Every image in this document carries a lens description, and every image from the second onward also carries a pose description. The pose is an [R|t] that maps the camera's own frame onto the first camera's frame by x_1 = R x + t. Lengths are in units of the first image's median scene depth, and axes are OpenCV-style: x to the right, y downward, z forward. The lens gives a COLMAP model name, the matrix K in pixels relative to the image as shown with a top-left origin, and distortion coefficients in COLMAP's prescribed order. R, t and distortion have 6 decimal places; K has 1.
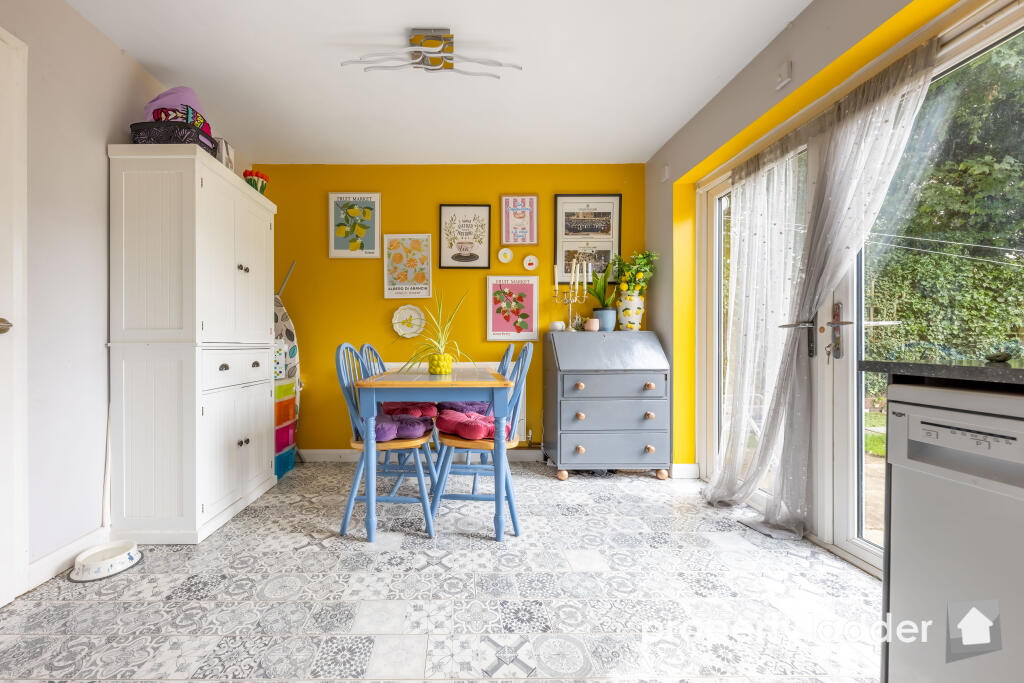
lens RADIAL K [[364.1, 0, 455.1], [0, 364.1, 343.4], [0, 0, 1]] dist [0.010216, -0.000122]
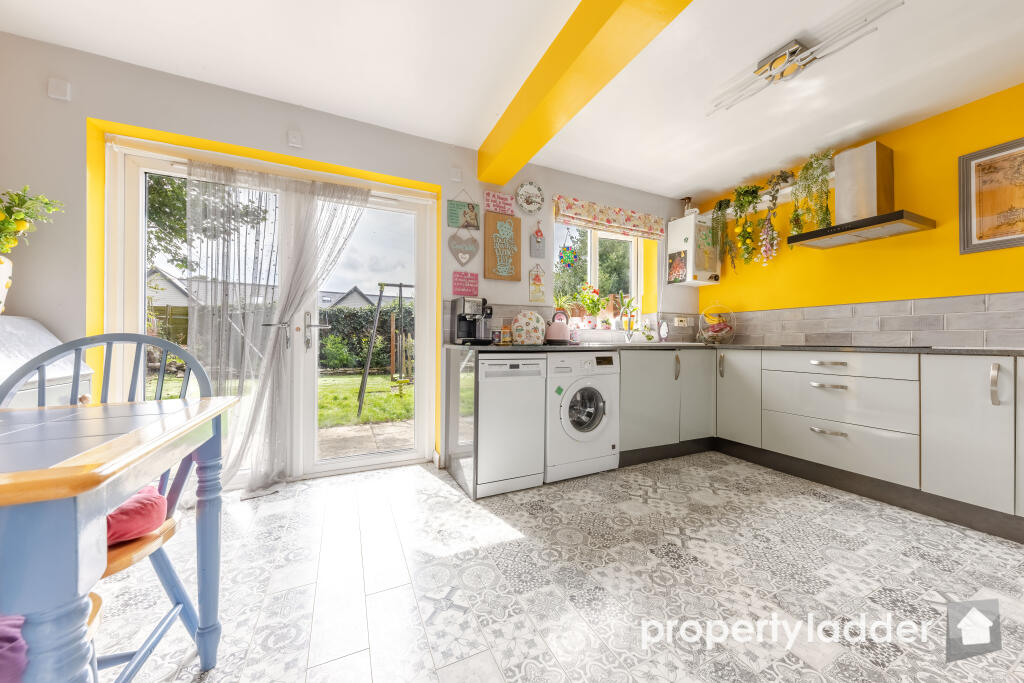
lens RADIAL K [[364.1, 0, 518.0], [0, 364.1, 339.0], [0, 0, 1]] dist [0.012201, -0.006117]
pose [[-0.427410, 0.003619, 0.904051, -0.368389], [-0.004367, 0.999972, -0.006067, 0.003394], [-0.904047, -0.006541, -0.427382, 0.466603]]
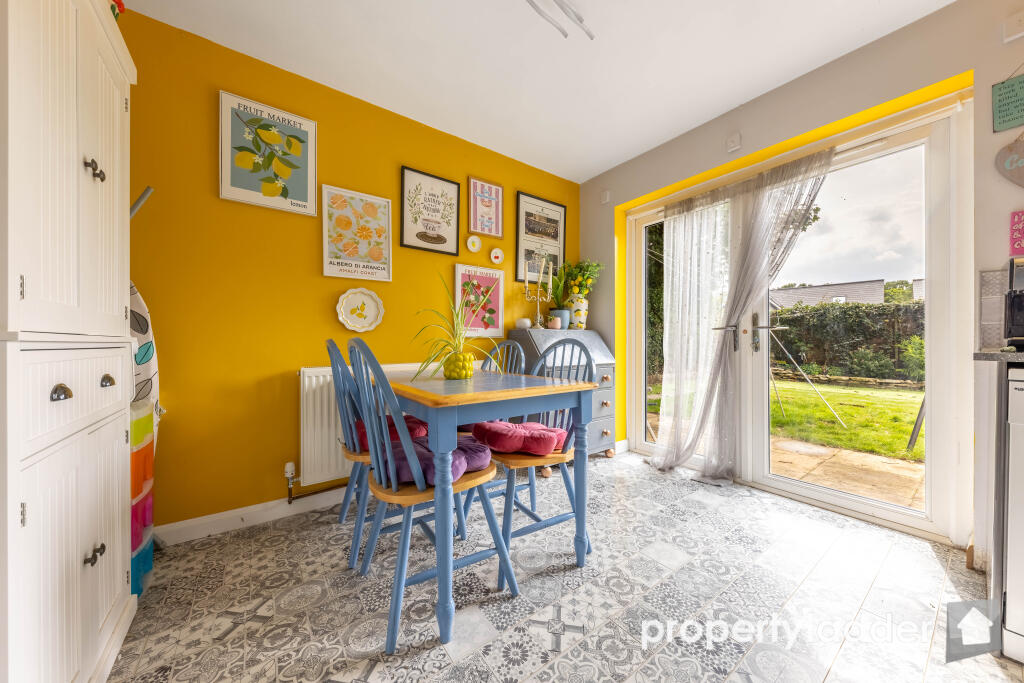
lens RADIAL K [[345.1, 0, 512.0], [0, 345.1, 341.5], [0, 0, 1]] dist [0.021476, -0.005302]
pose [[0.813490, 0.003880, 0.581567, -0.287693], [-0.003783, 0.999992, -0.001379, 0.003613], [-0.581567, -0.001079, 0.813498, 0.242325]]
